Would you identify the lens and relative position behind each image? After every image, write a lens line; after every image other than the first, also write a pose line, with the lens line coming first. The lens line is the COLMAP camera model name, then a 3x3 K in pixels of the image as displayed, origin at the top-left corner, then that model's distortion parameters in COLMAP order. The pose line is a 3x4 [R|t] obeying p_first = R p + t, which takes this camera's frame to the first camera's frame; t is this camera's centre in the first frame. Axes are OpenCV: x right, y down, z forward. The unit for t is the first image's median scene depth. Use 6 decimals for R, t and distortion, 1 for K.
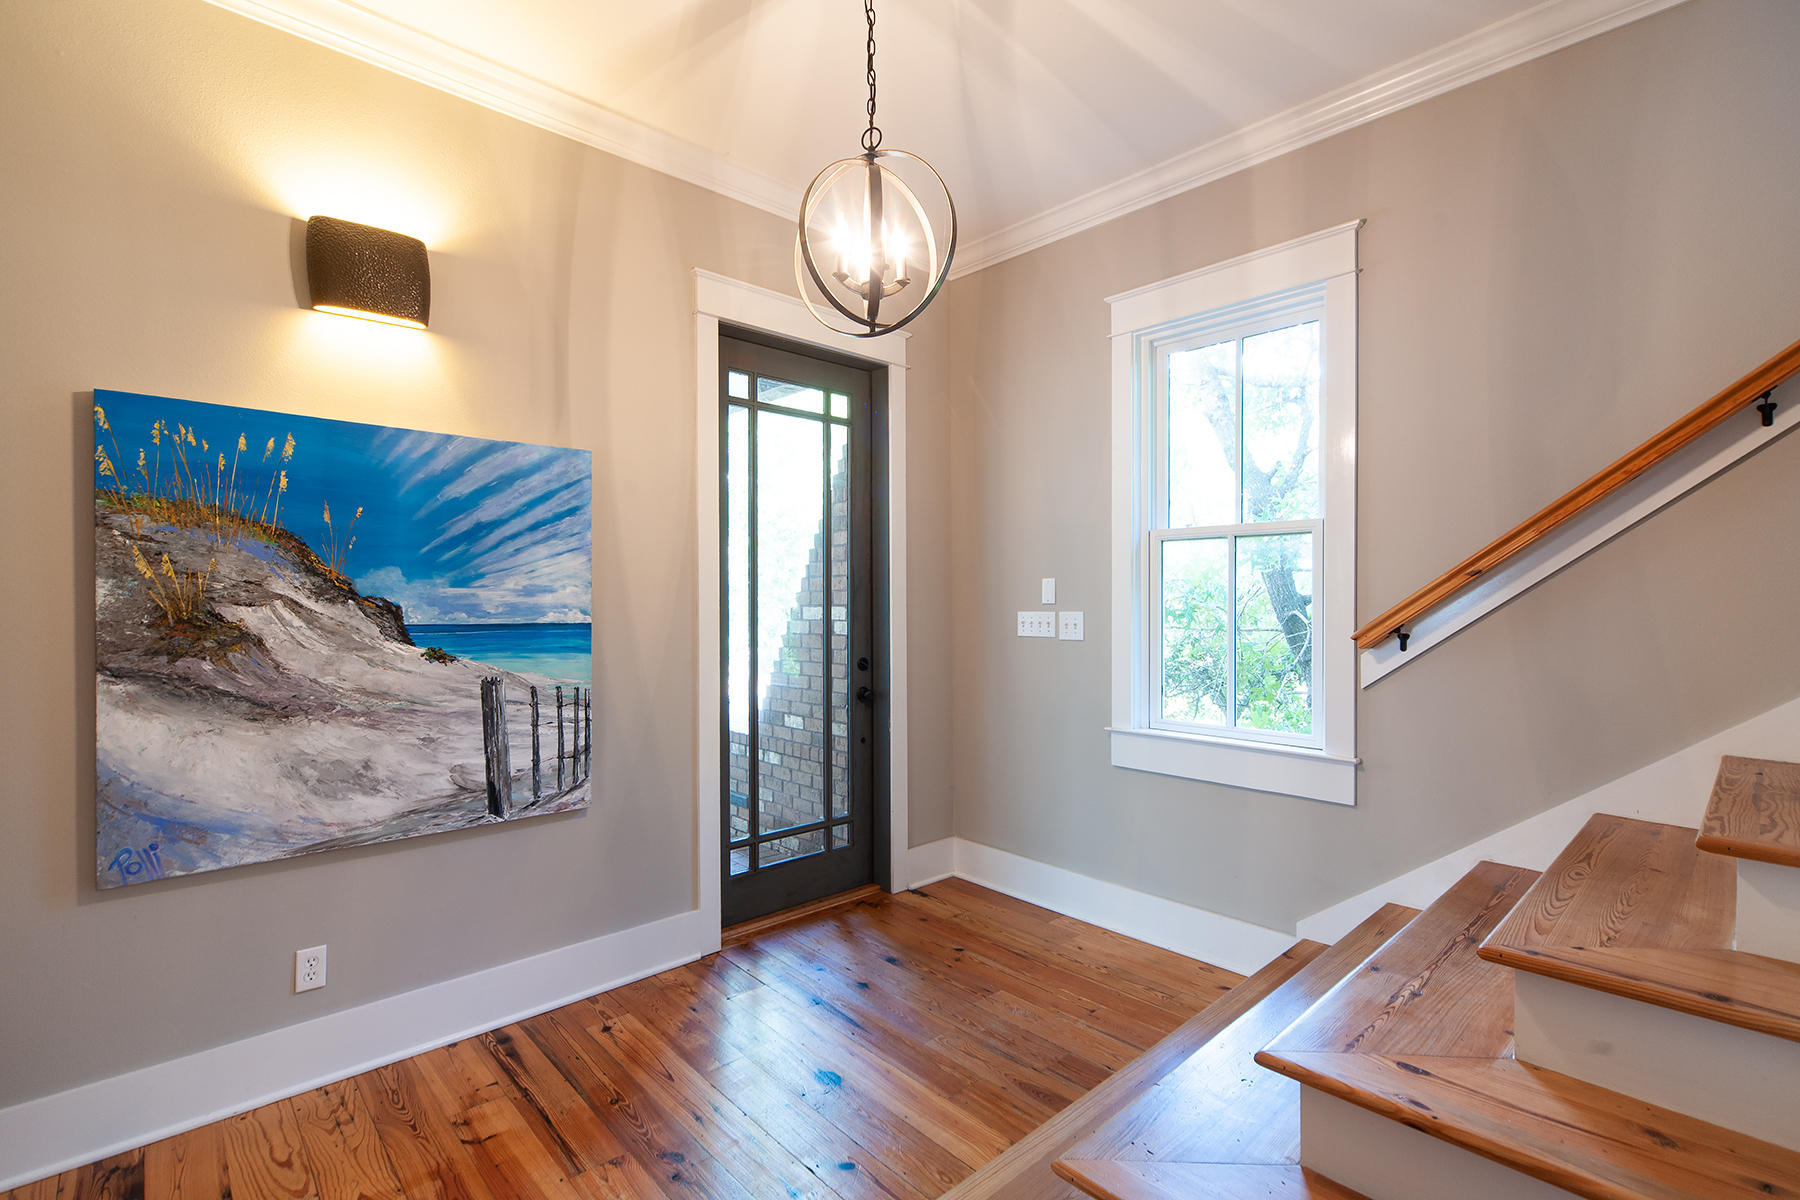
lens RADIAL K [[833.4, 0, 923.7], [0, 833.4, 598.5], [0, 0, 1]] dist [-0.000912, -0.001281]
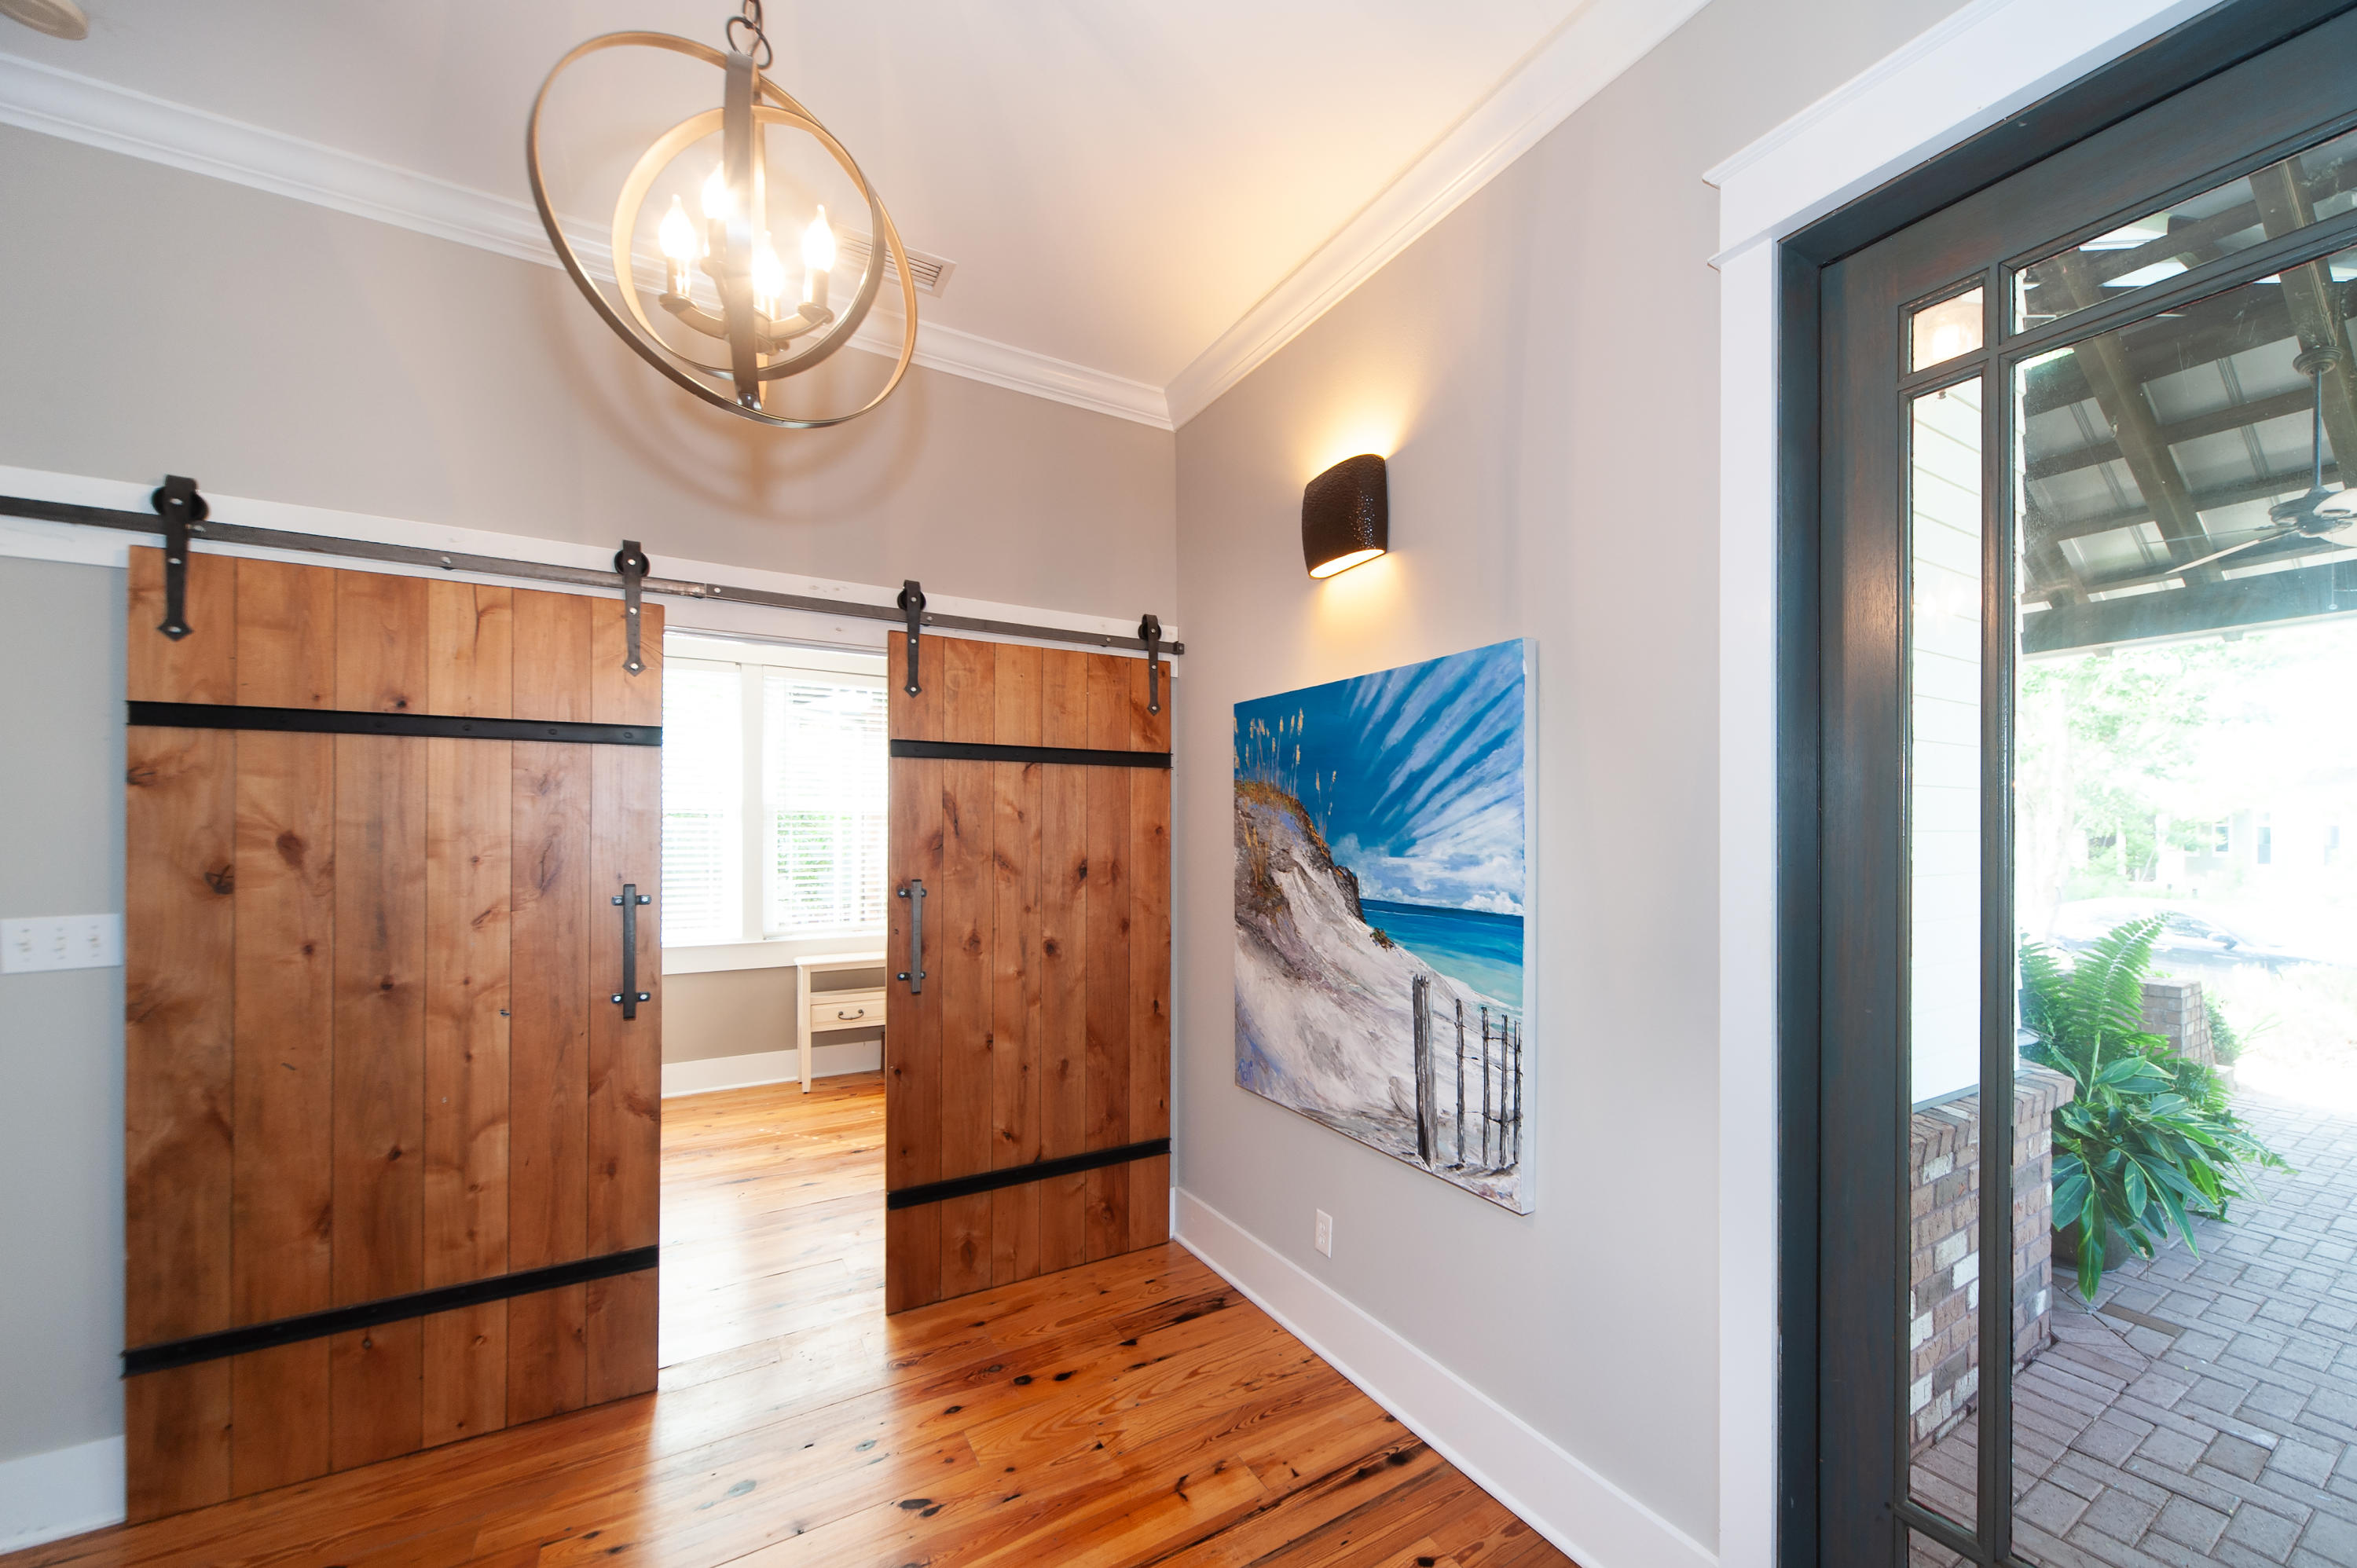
lens RADIAL K [[911.2, 0, 1337.3], [0, 911.2, 843.6], [0, 0, 1]] dist [-0.001162, 0.000903]
pose [[-0.151533, 0.003247, -0.988447, 0.337323], [-0.006759, 0.999968, 0.004321, -0.030903], [0.988429, 0.007335, -0.151506, 1.132764]]
